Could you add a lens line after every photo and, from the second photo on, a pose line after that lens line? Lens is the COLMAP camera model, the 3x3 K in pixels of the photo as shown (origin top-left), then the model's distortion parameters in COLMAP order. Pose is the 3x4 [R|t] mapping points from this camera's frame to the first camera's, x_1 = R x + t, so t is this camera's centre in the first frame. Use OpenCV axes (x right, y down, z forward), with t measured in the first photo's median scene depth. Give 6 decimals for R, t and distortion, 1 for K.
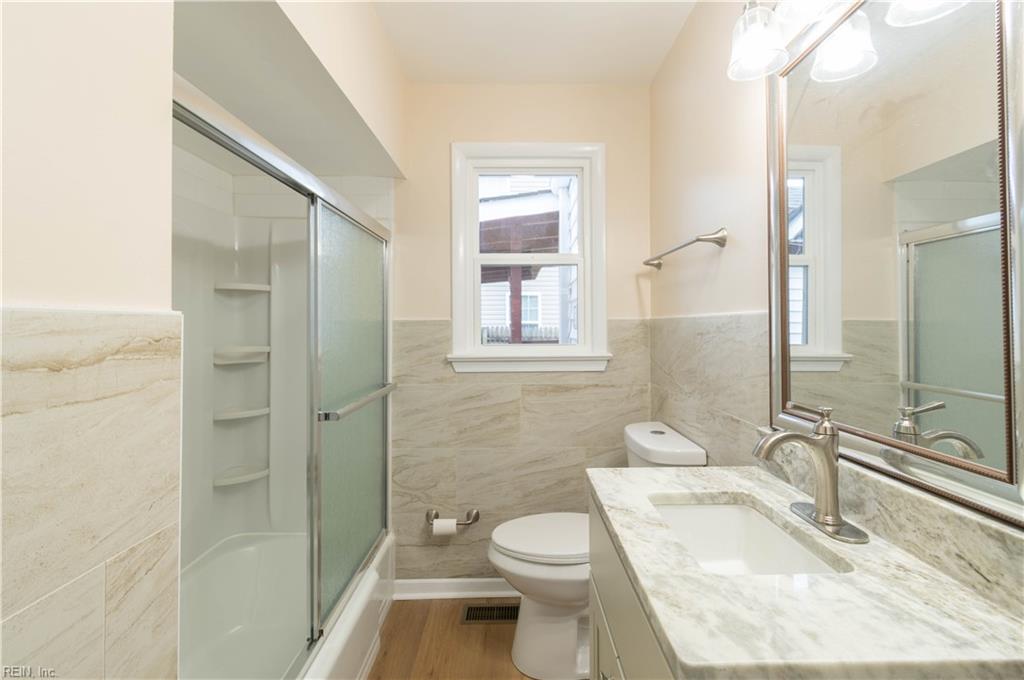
lens RADIAL K [[451.1, 0, 514.6], [0, 451.1, 321.1], [0, 0, 1]] dist [0.006619, -0.001028]
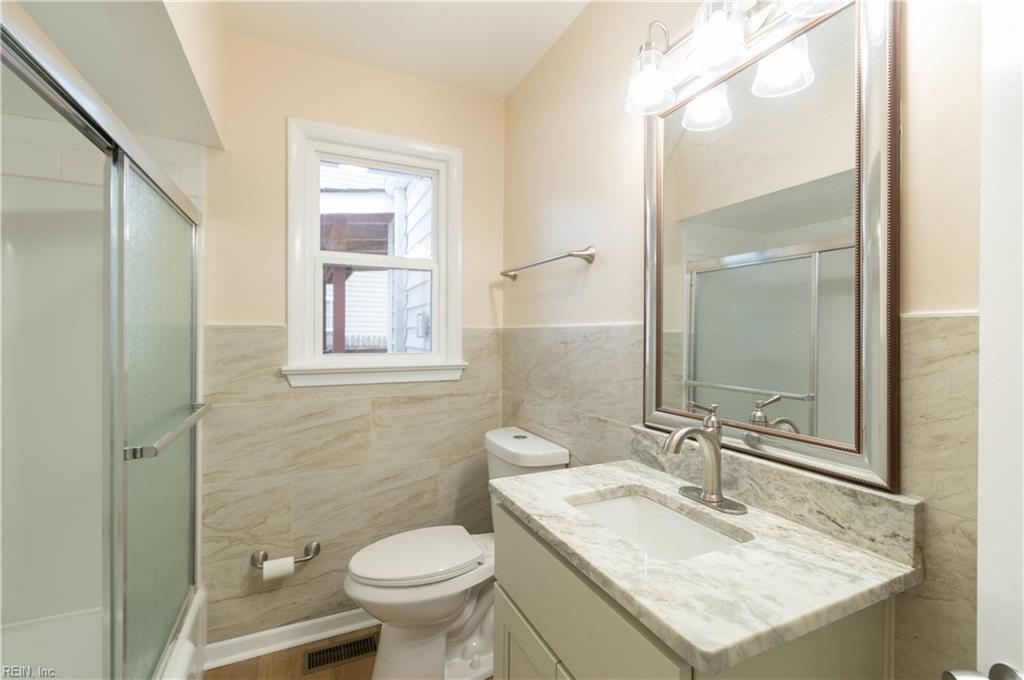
lens RADIAL K [[451.1, 0, 509.4], [0, 451.1, 337.3], [0, 0, 1]] dist [0.006619, -0.001028]
pose [[0.914020, 0.006322, 0.405621, -0.108496], [-0.013251, 0.999810, 0.014276, 0.001585], [-0.405454, -0.018423, 0.913930, 0.051239]]
